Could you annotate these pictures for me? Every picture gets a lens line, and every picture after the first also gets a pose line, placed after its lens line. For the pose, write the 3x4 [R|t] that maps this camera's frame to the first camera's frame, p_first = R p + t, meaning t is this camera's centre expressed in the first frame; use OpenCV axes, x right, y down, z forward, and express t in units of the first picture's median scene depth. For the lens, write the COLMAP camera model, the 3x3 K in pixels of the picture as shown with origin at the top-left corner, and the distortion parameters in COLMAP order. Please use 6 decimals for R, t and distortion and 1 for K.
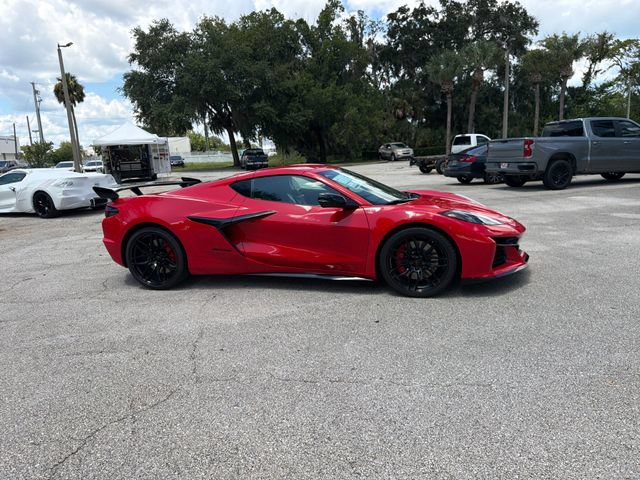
lens RADIAL K [[450.8, 0, 316.3], [0, 450.8, 245.4], [0, 0, 1]] dist [0.041255, -0.054409]
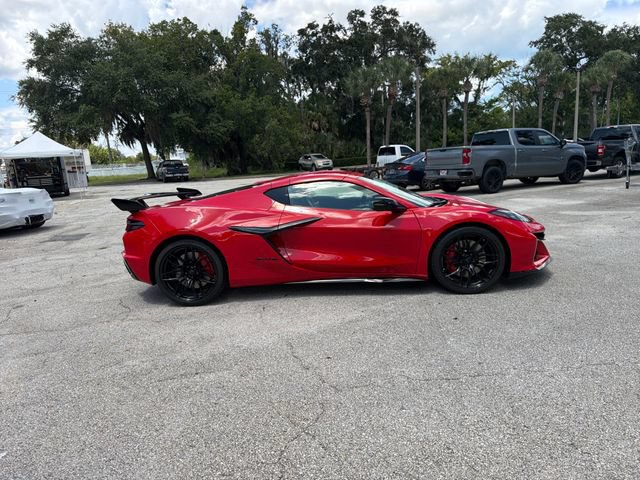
lens RADIAL K [[450.8, 0, 316.8], [0, 450.8, 244.3], [0, 0, 1]] dist [0.041255, -0.054409]
pose [[0.979673, -0.047417, 0.194914, -0.035322], [0.052728, 0.998363, -0.022149, 0.000579], [-0.193545, 0.031976, 0.980570, 0.003891]]
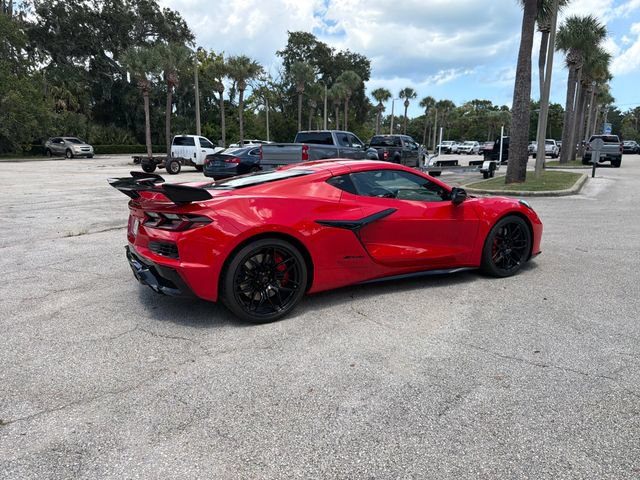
lens RADIAL K [[450.8, 0, 318.1], [0, 450.8, 234.1], [0, 0, 1]] dist [0.041255, -0.054409]
pose [[0.729144, -0.078391, 0.679855, -0.100205], [0.096910, 0.995234, 0.010819, -0.005900], [-0.677463, 0.057996, 0.733266, 0.051392]]
